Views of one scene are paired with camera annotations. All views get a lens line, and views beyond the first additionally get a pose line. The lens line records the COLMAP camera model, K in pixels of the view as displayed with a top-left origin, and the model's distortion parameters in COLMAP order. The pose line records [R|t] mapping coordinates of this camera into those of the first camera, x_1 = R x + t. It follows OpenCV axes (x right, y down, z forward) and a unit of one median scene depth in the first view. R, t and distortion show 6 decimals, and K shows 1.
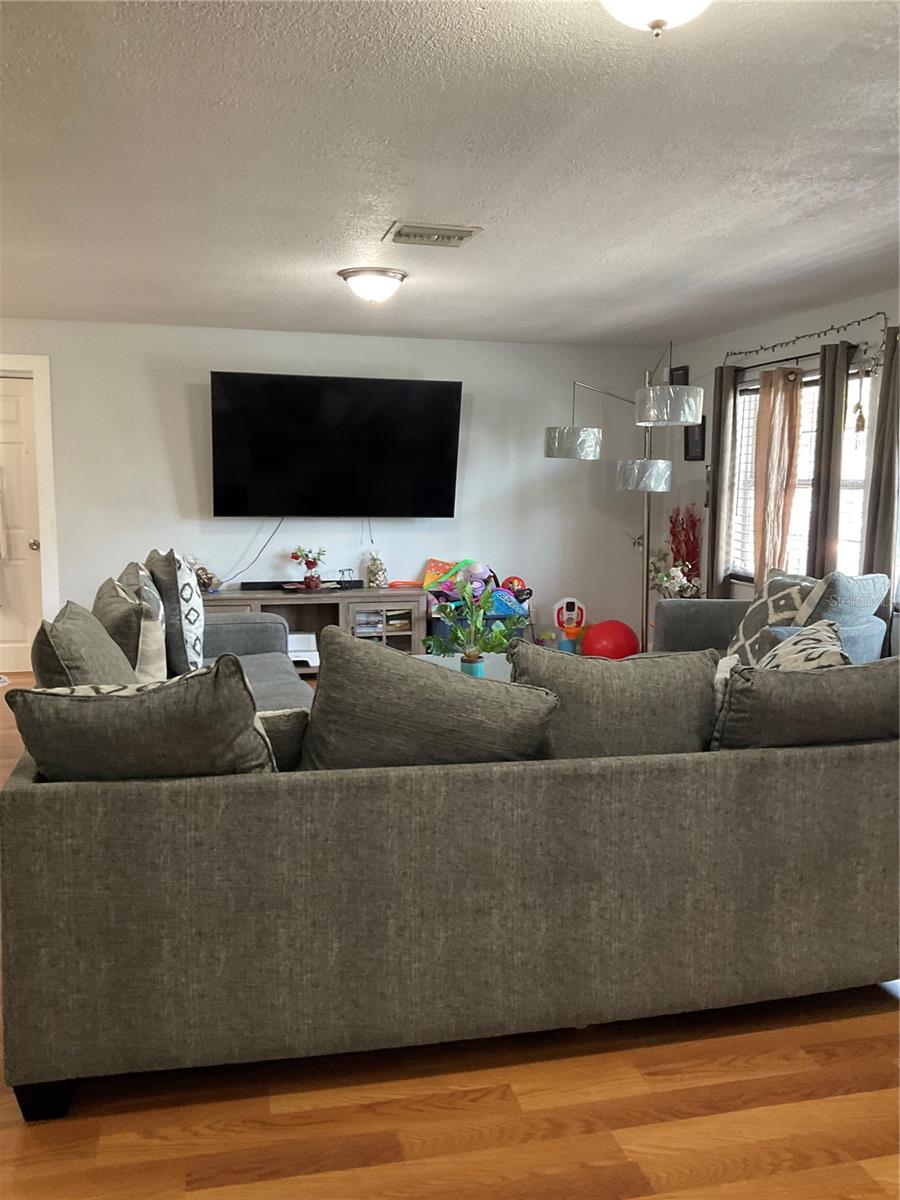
lens RADIAL K [[1004.2, 0, 450.0], [0, 1004.2, 600.0], [0, 0, 1]] dist [0.078990, -0.142398]
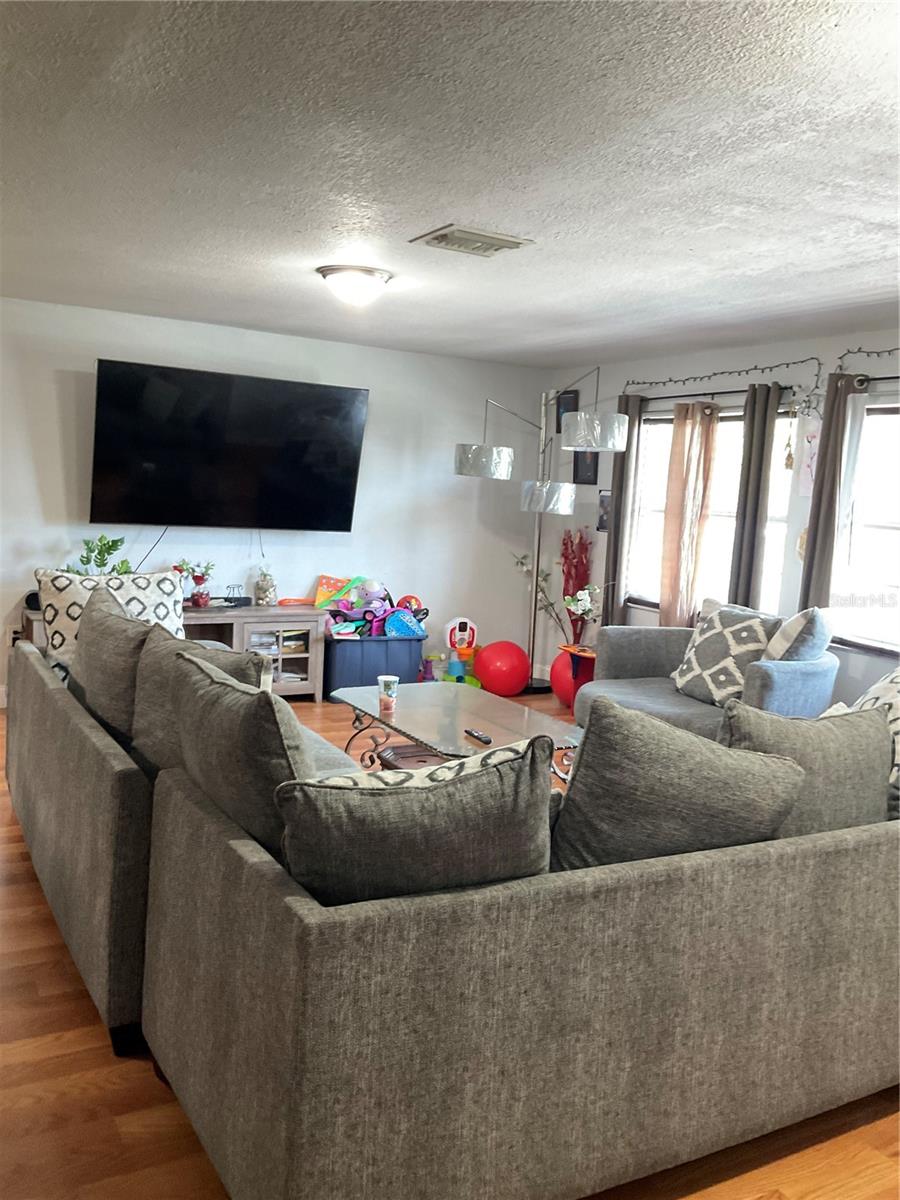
lens RADIAL K [[1004.2, 0, 450.0], [0, 1004.2, 600.0], [0, 0, 1]] dist [0.078990, -0.142398]
pose [[0.961826, 0.013551, 0.273326, -0.193458], [-0.013725, 0.999905, -0.001273, -0.021839], [-0.273317, -0.002527, 0.961921, 0.076294]]
